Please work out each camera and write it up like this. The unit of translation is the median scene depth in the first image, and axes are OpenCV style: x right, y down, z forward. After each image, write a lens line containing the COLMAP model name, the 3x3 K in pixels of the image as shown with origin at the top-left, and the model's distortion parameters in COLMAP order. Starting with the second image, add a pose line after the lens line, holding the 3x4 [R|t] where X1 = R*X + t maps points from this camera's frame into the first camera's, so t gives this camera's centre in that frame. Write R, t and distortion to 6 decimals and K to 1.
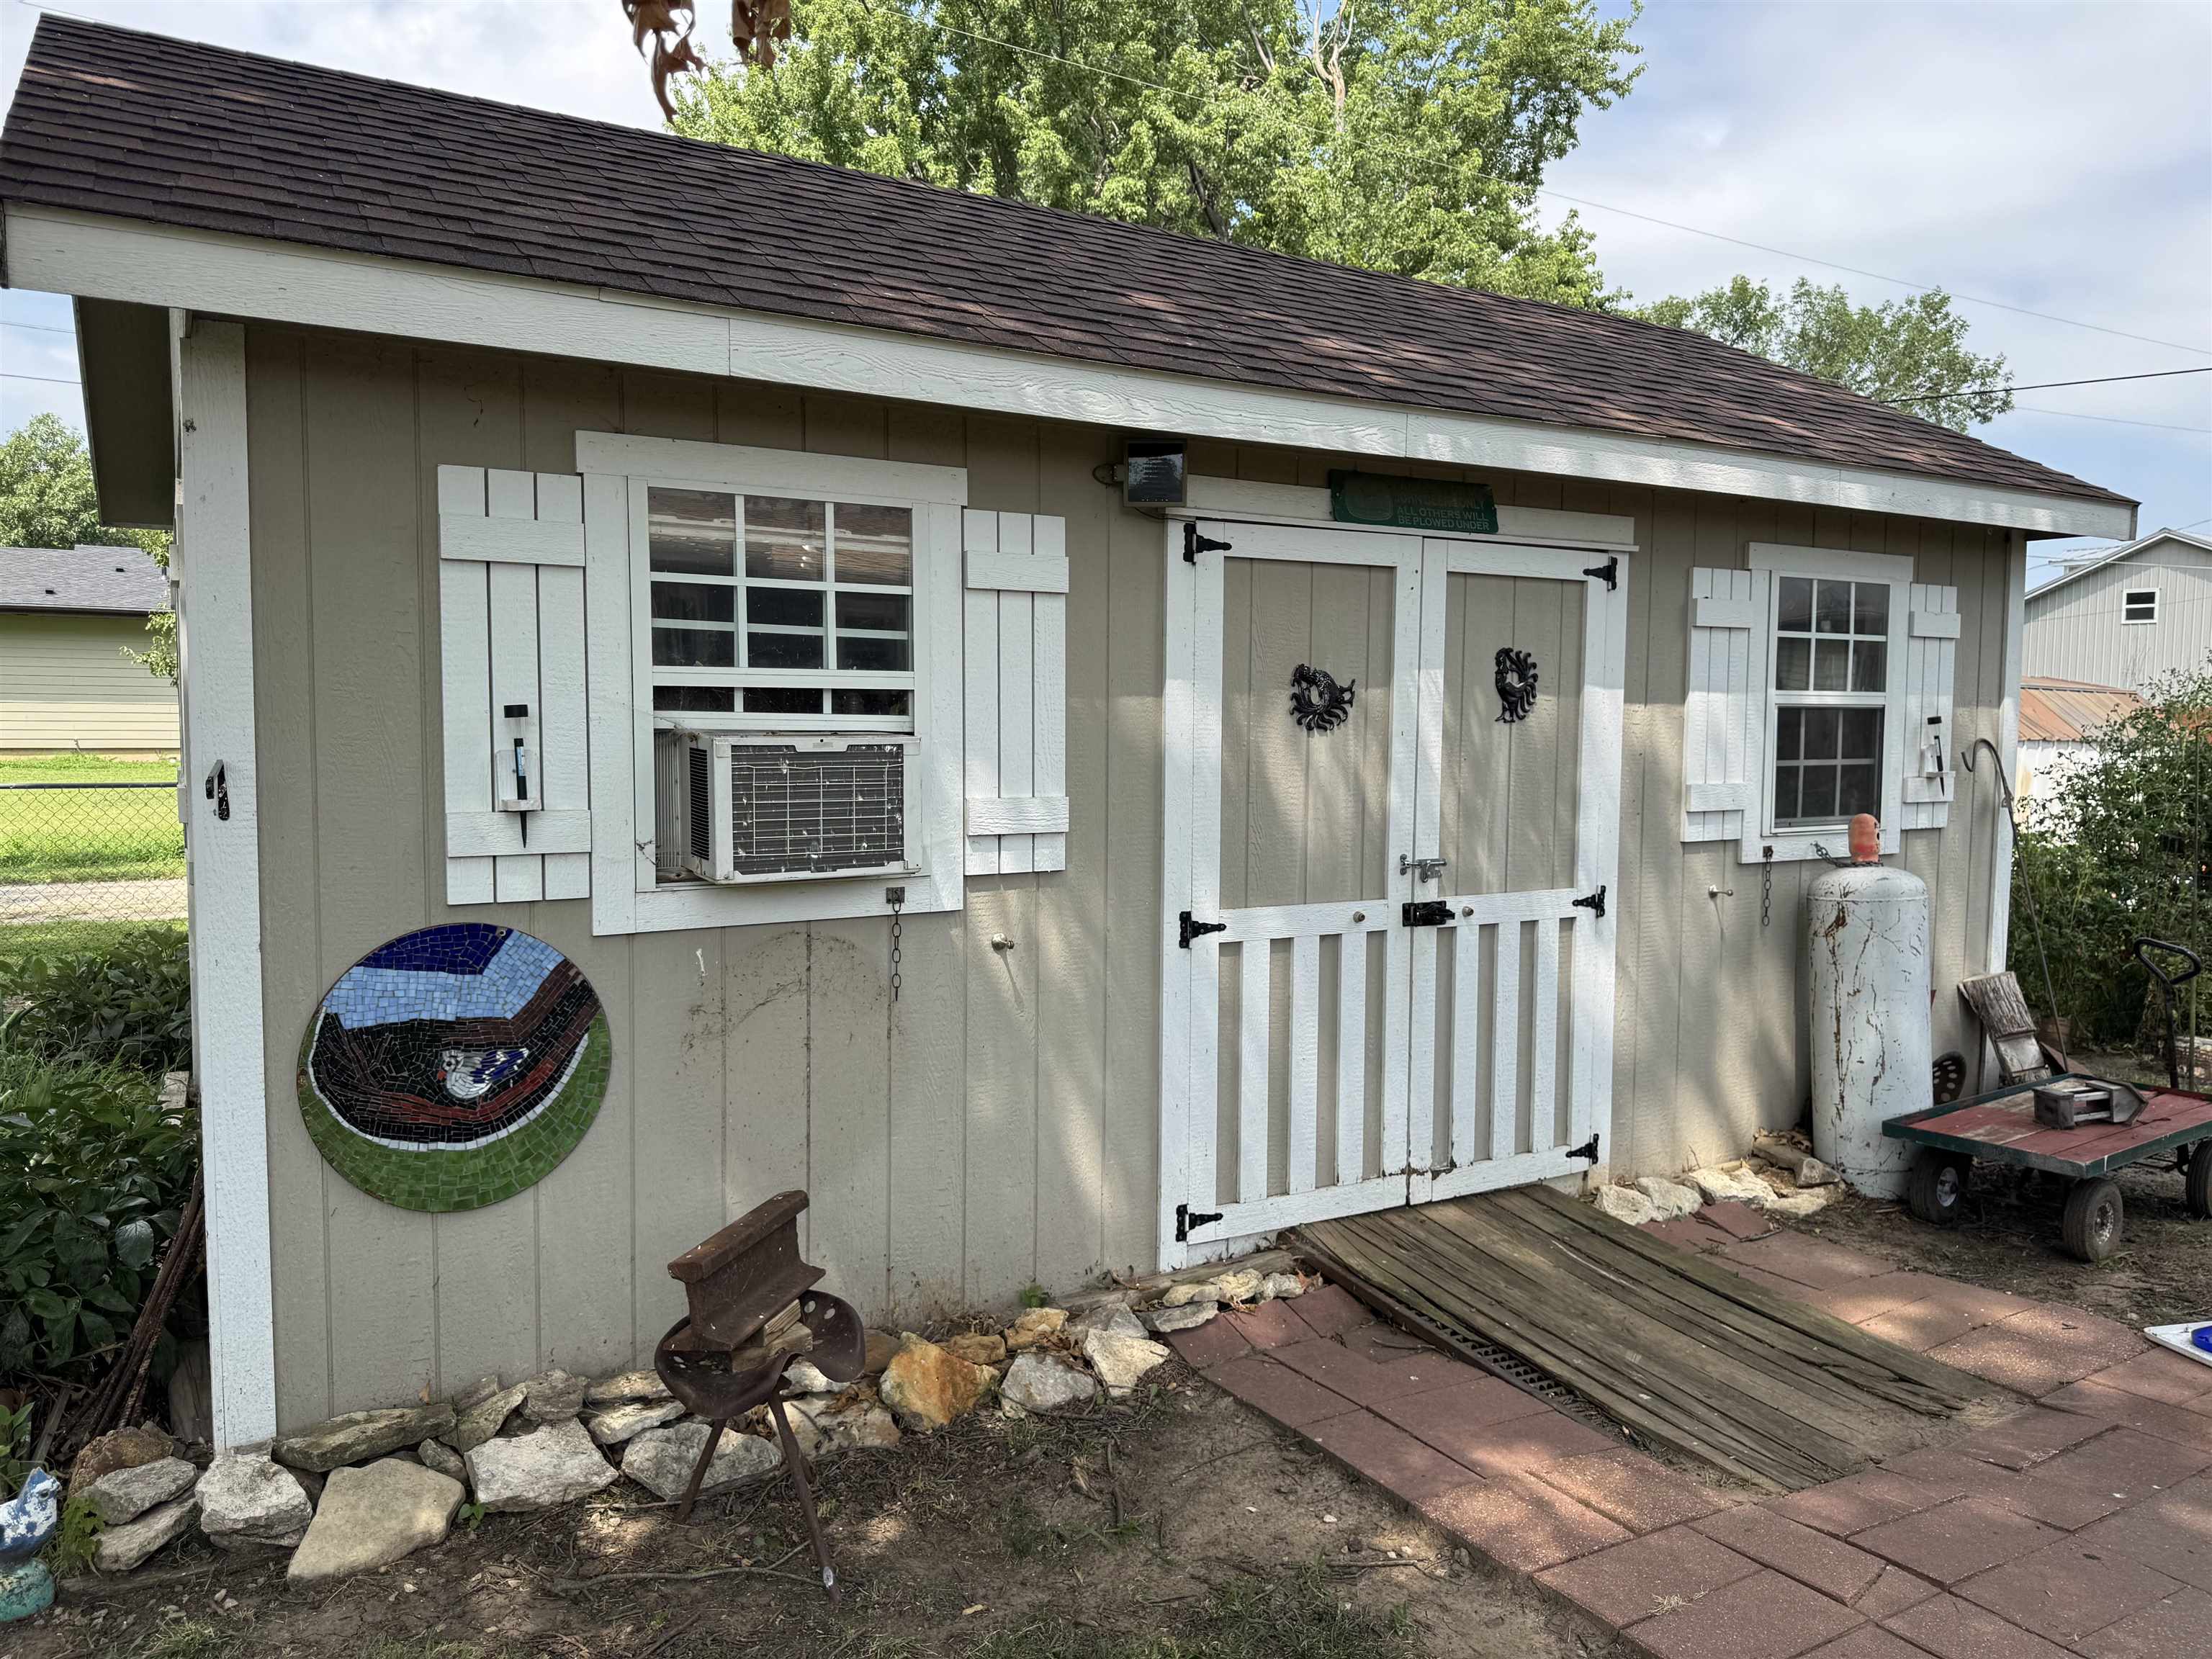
lens RADIAL K [[1548.5, 0, 1103.7], [0, 1548.5, 818.2], [0, 0, 1]] dist [0.065613, -0.088008]
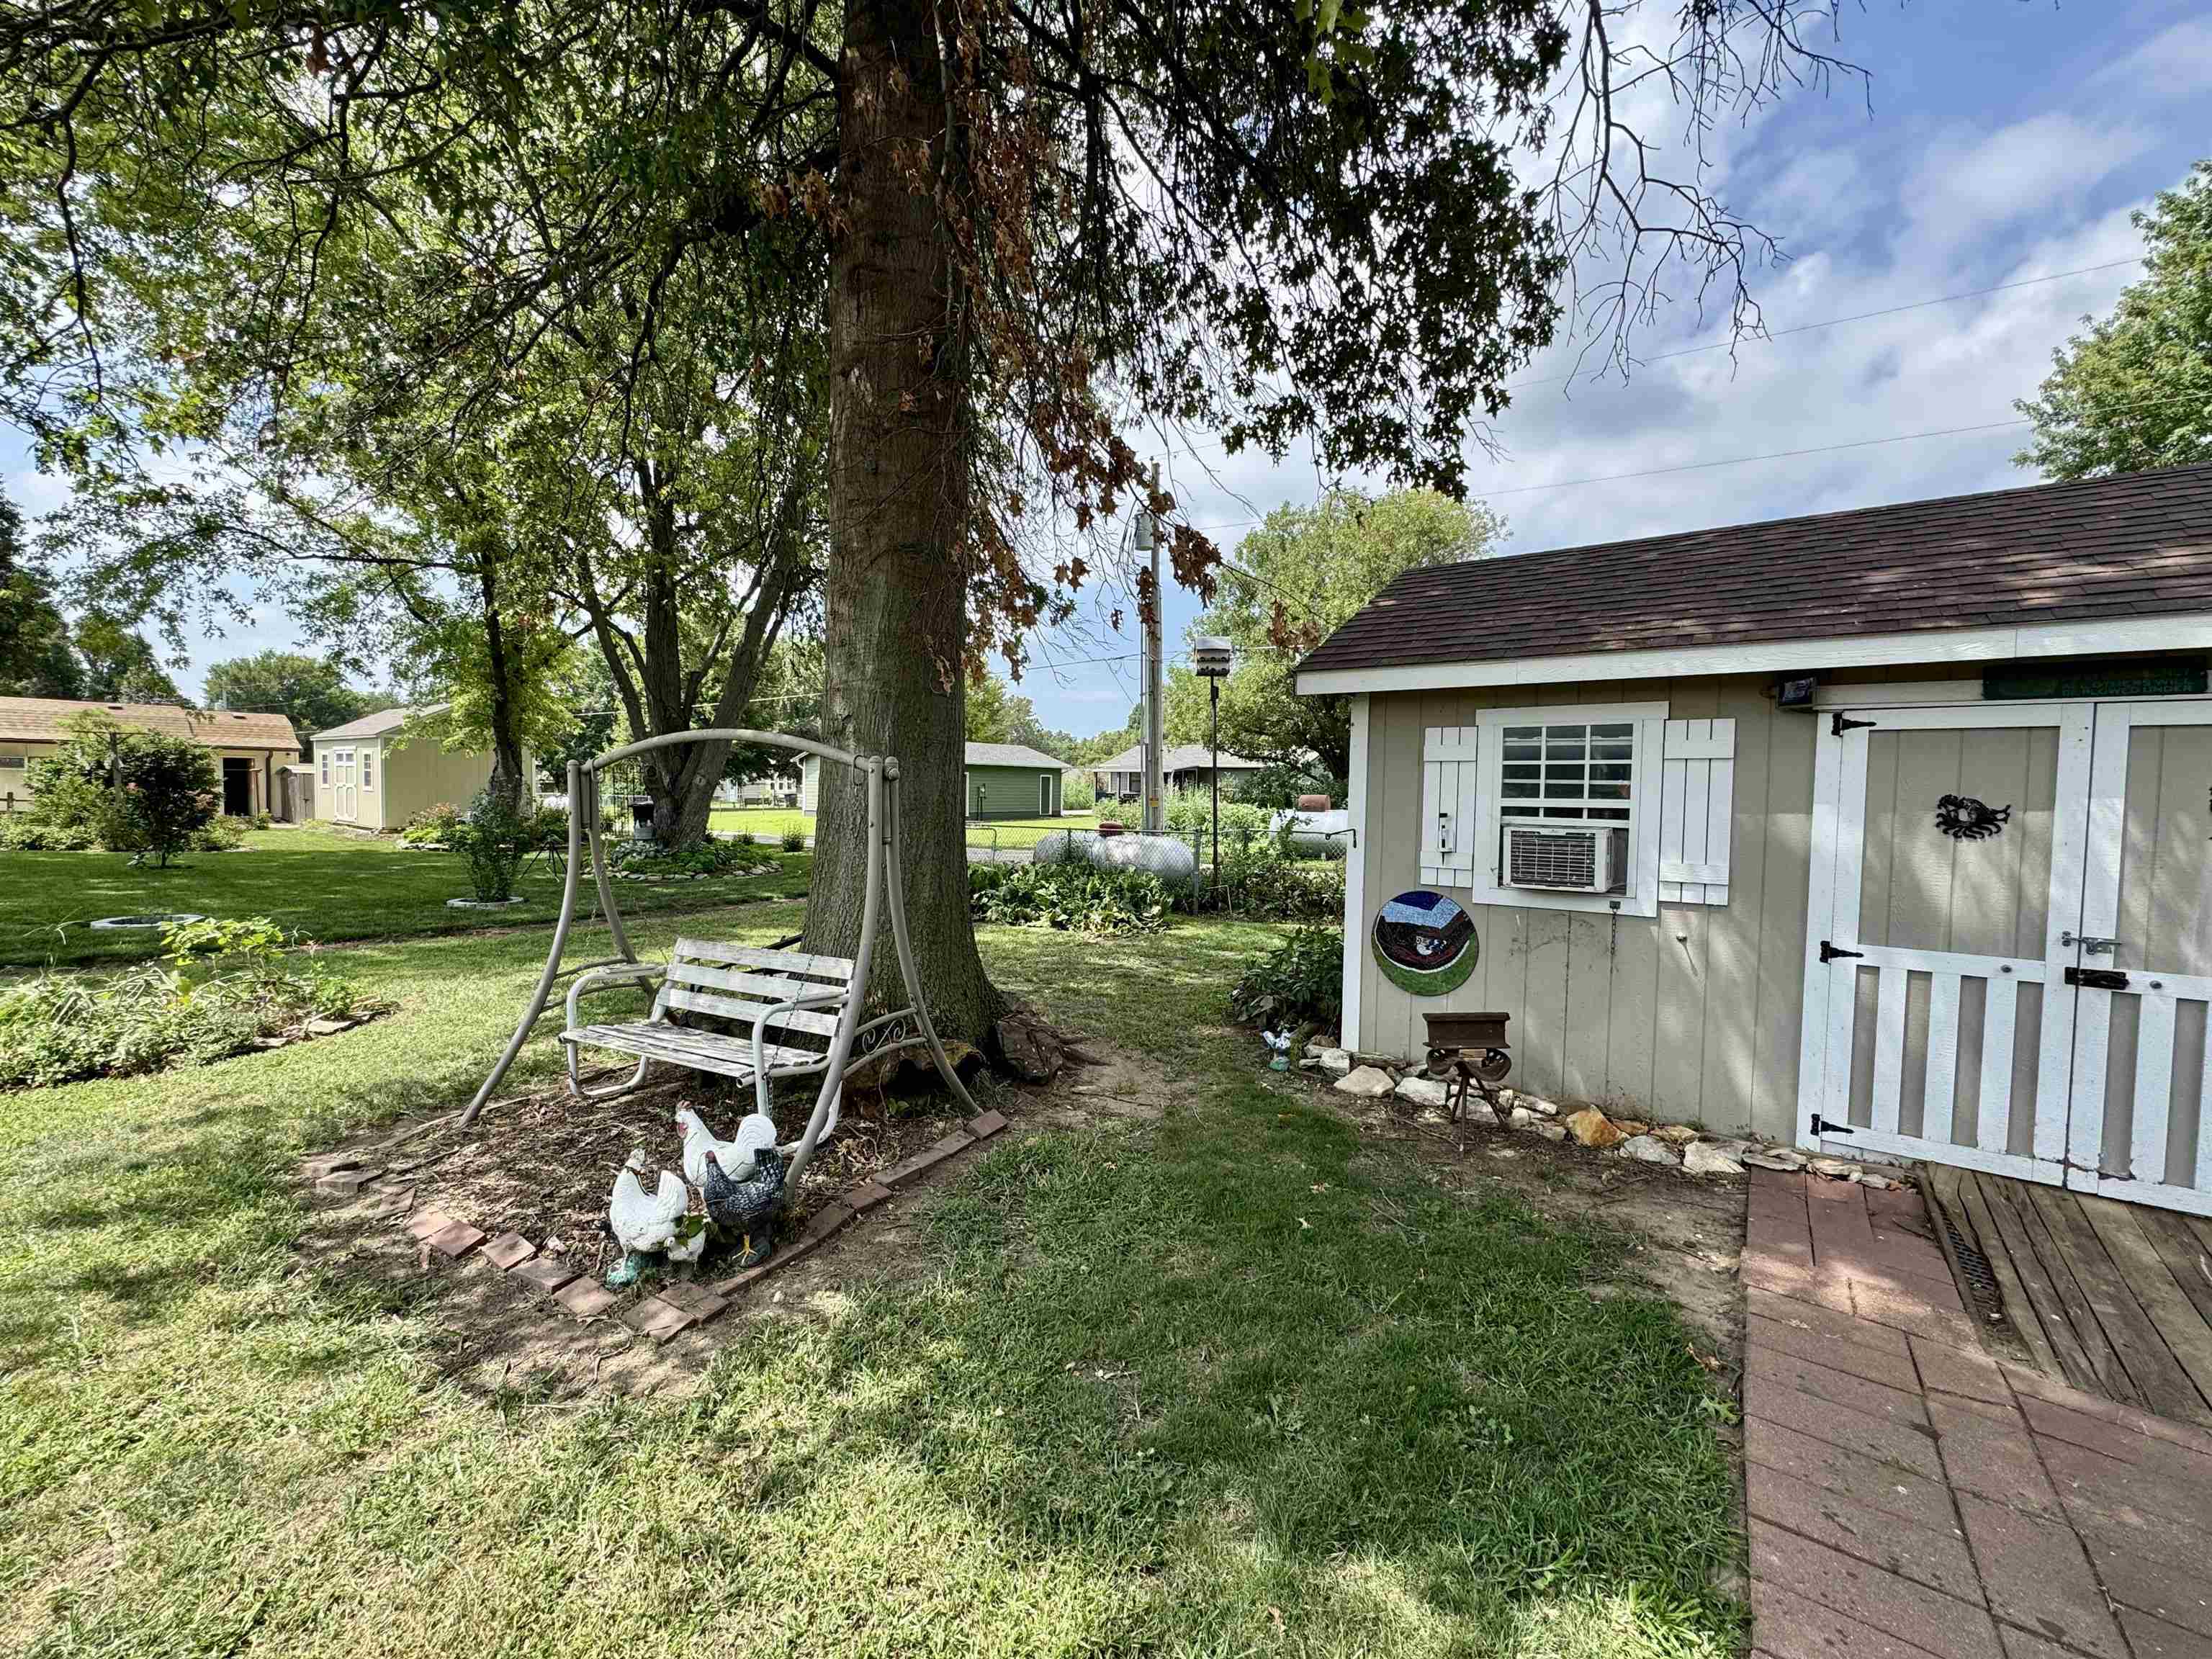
lens RADIAL K [[887.1, 0, 1121.2], [0, 887.1, 829.5], [0, 0, 1]] dist [-0.005015, 0.001146]
pose [[0.400060, 0.036099, -0.915778, 0.672772], [-0.077858, 0.996950, 0.005286, -0.006655], [0.913176, 0.069186, 0.401651, -0.108681]]
